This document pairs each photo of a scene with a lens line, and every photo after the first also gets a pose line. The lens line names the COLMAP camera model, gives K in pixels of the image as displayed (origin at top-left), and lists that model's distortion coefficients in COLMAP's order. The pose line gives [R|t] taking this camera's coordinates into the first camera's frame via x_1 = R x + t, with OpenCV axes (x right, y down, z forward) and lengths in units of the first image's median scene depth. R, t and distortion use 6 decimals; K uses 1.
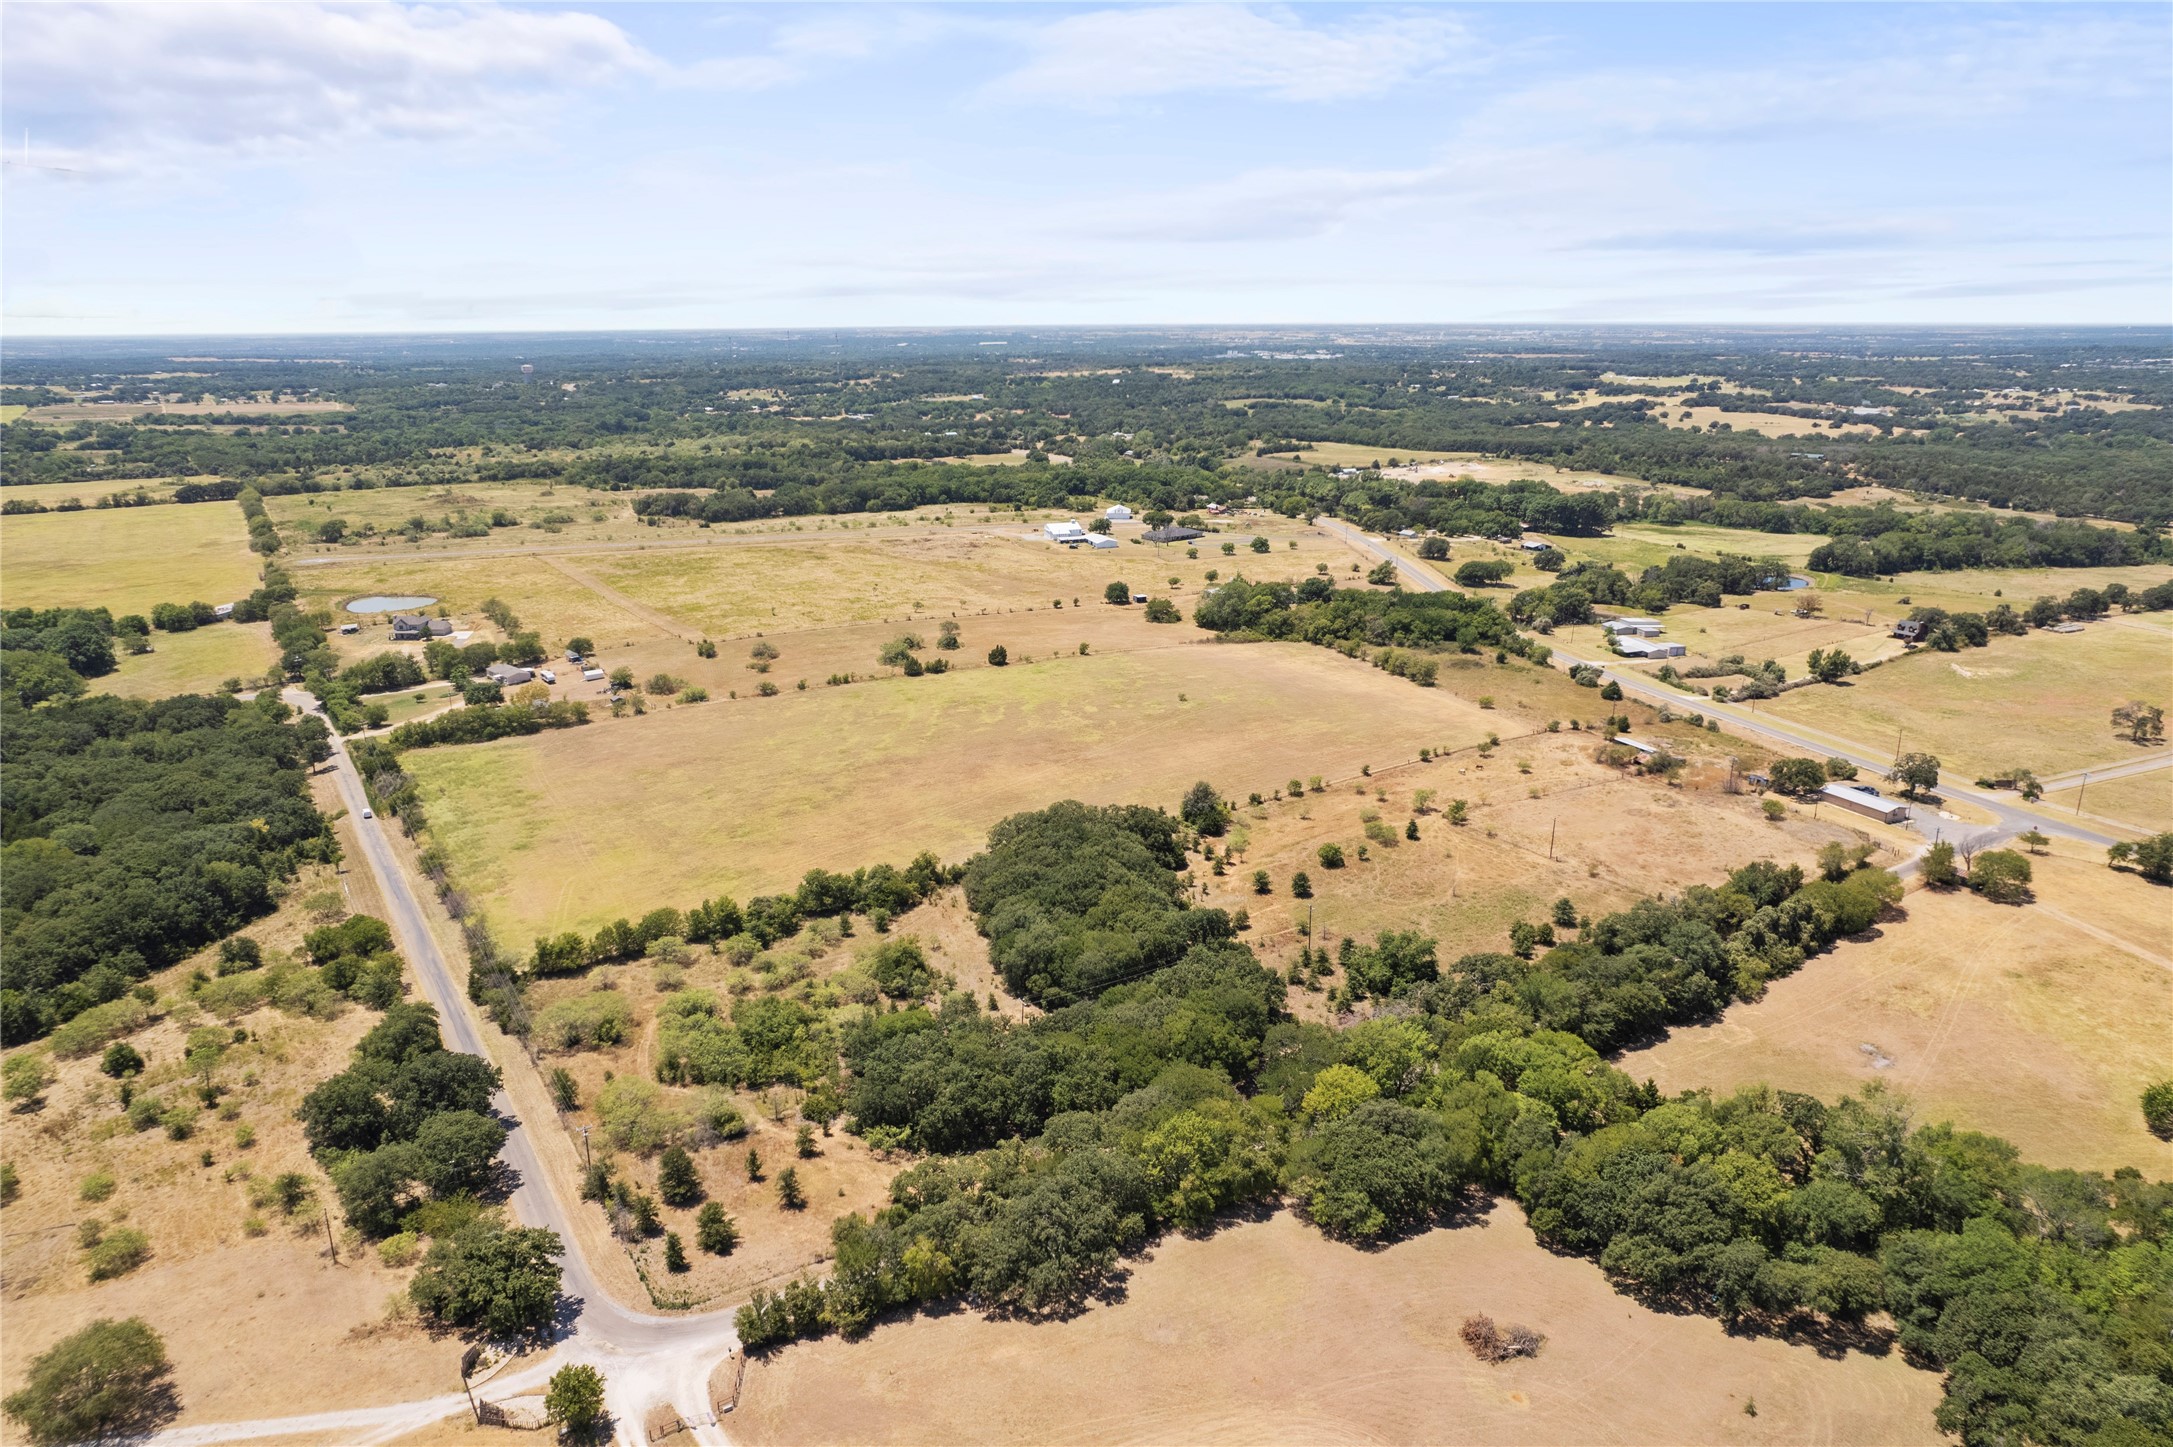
lens RADIAL K [[1389.9, 0, 1090.8], [0, 1389.9, 726.9], [0, 0, 1]] dist [-0.069799, 0.061773]
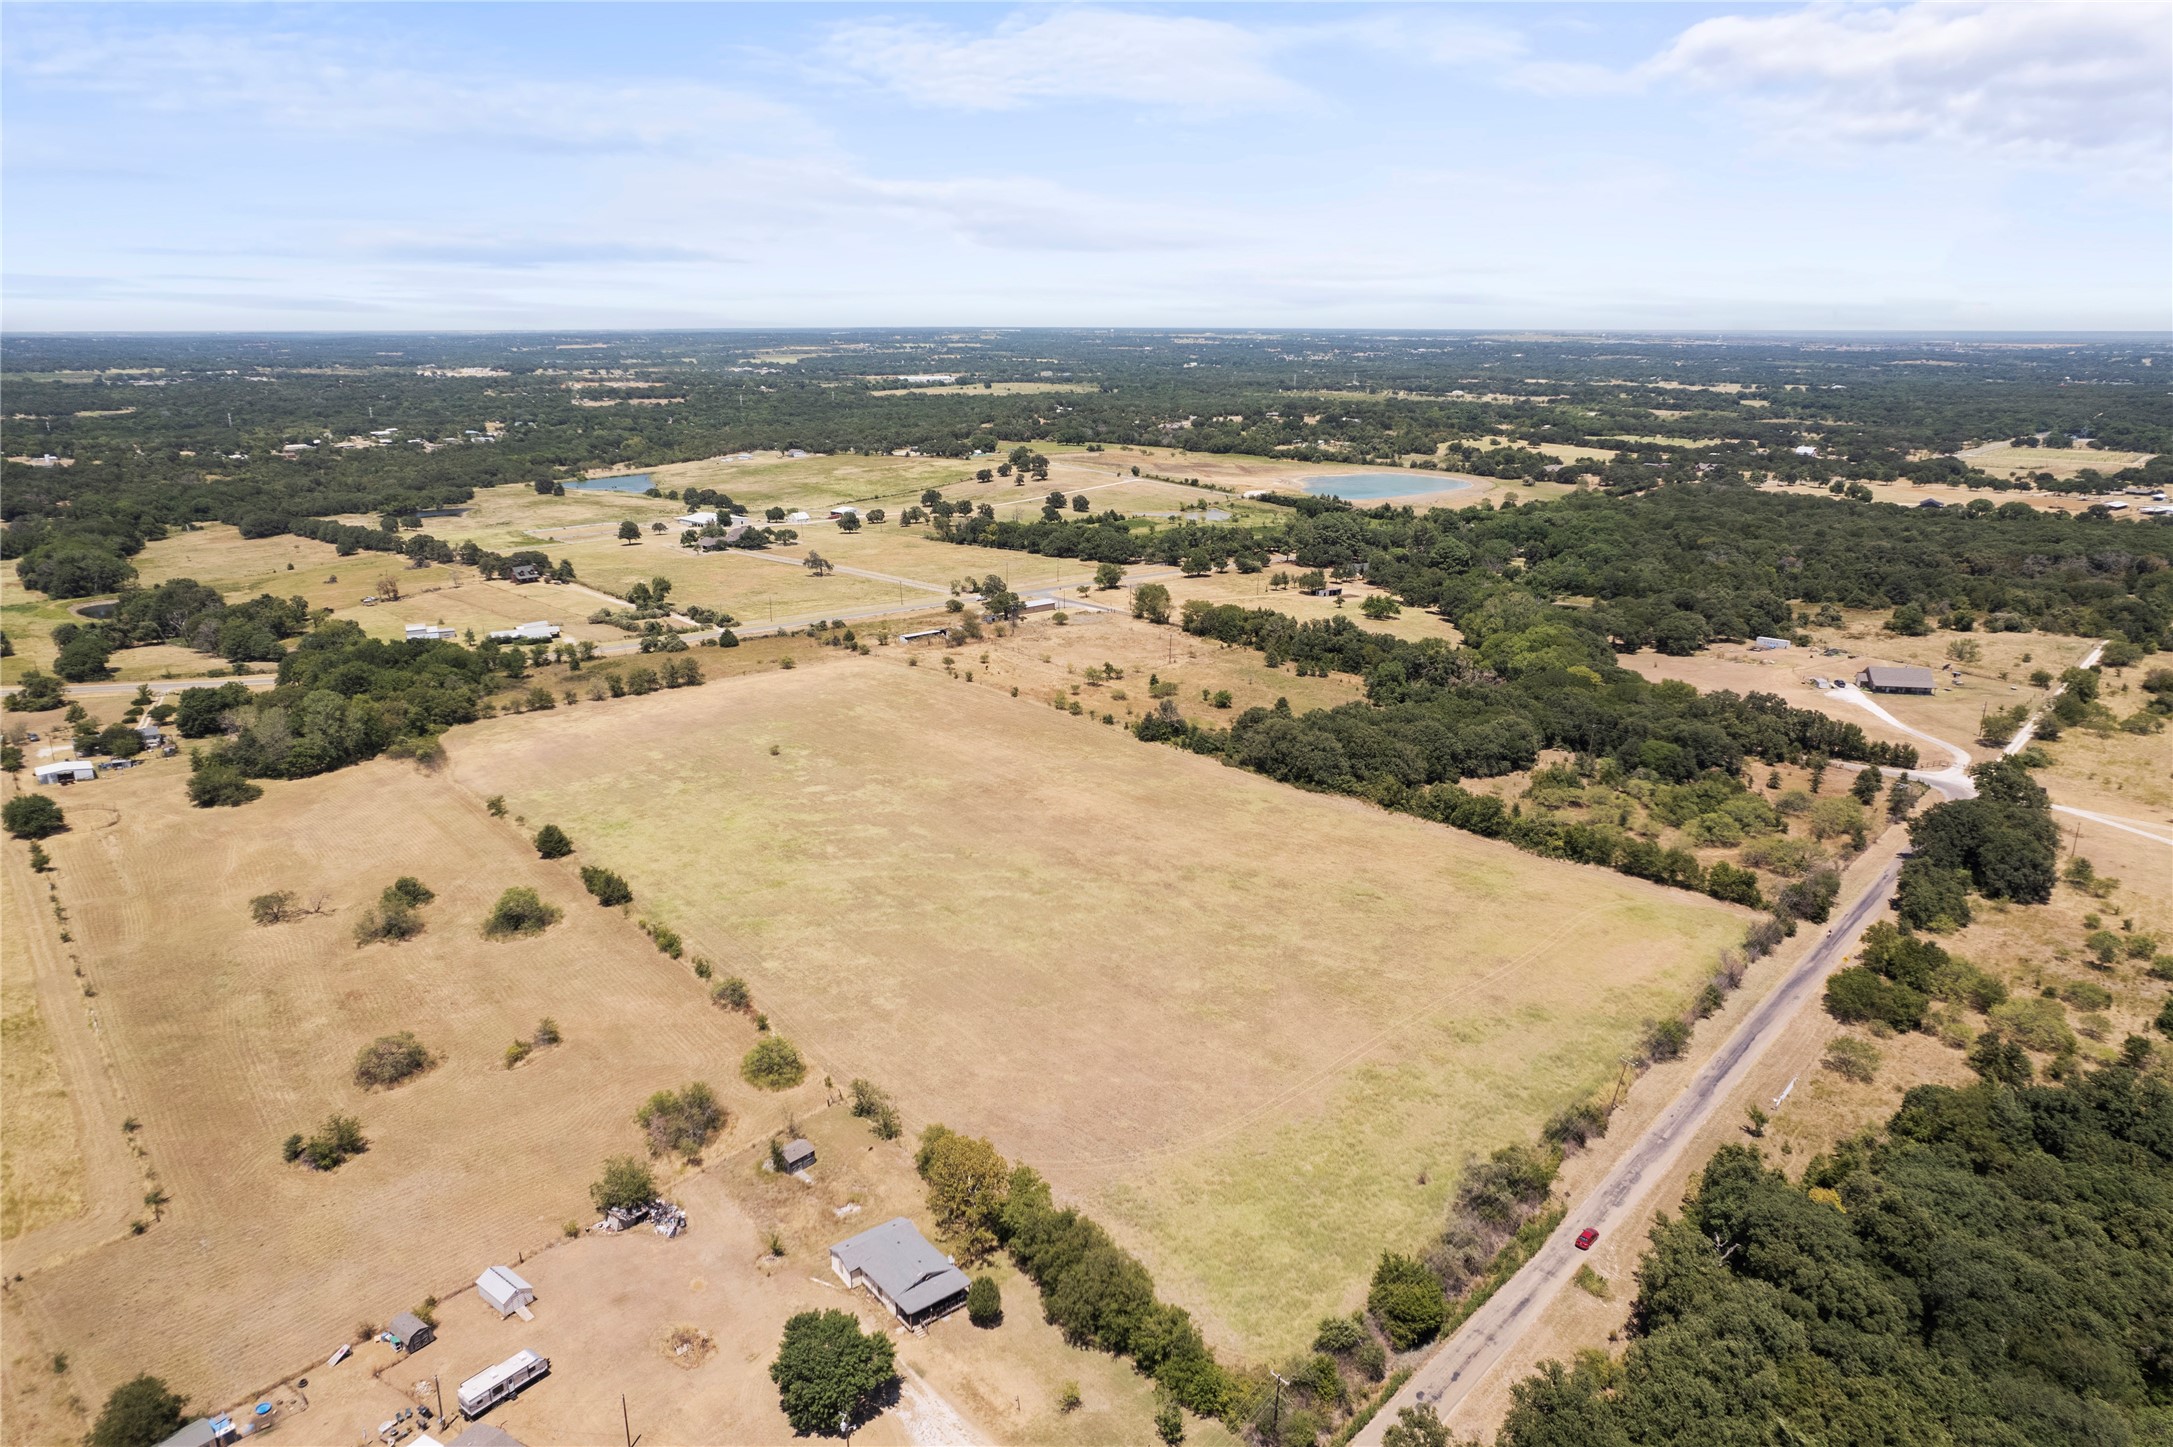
lens RADIAL K [[1389.9, 0, 1090.8], [0, 1389.9, 726.9], [0, 0, 1]] dist [-0.069799, 0.061773]
pose [[-0.243564, -0.271196, 0.931198, -0.580649], [0.276902, 0.900707, 0.334743, -0.202218], [-0.929517, 0.339382, -0.144284, 0.757428]]
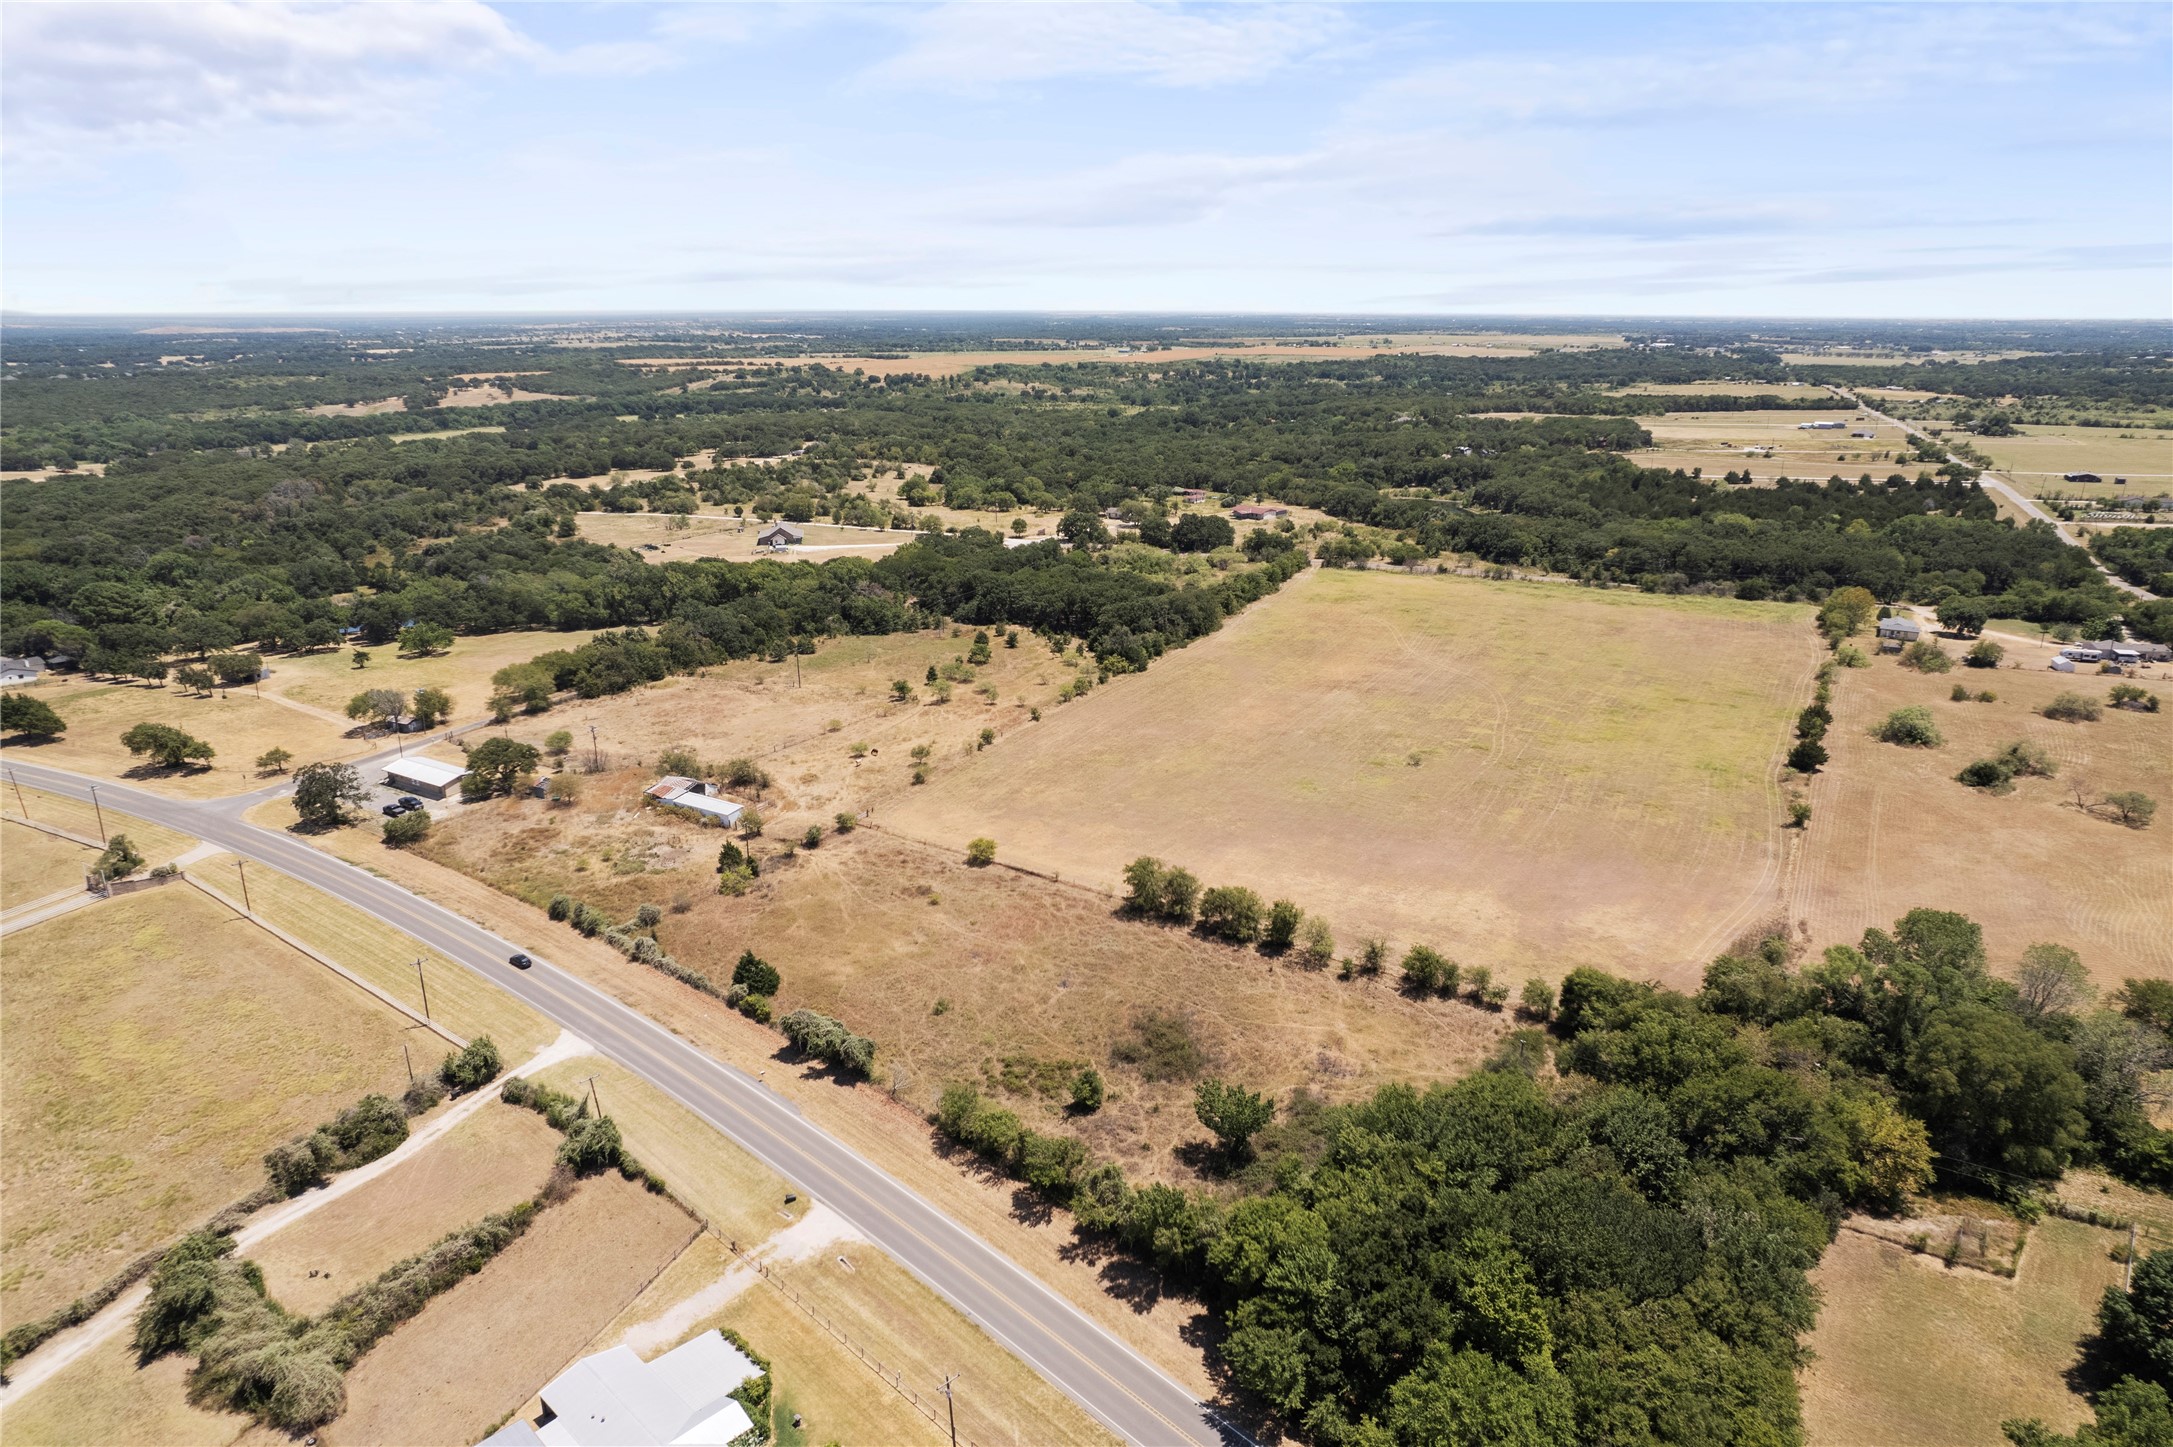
lens RADIAL K [[1382.6, 0, 1086.5], [0, 1382.6, 723.5], [0, 0, 1]] dist [-0.072316, 0.066313]
pose [[-0.832365, 0.167147, -0.528423, 0.416501], [-0.154195, 0.845956, 0.510472, -0.266228], [0.532347, 0.506379, -0.678371, 1.075392]]
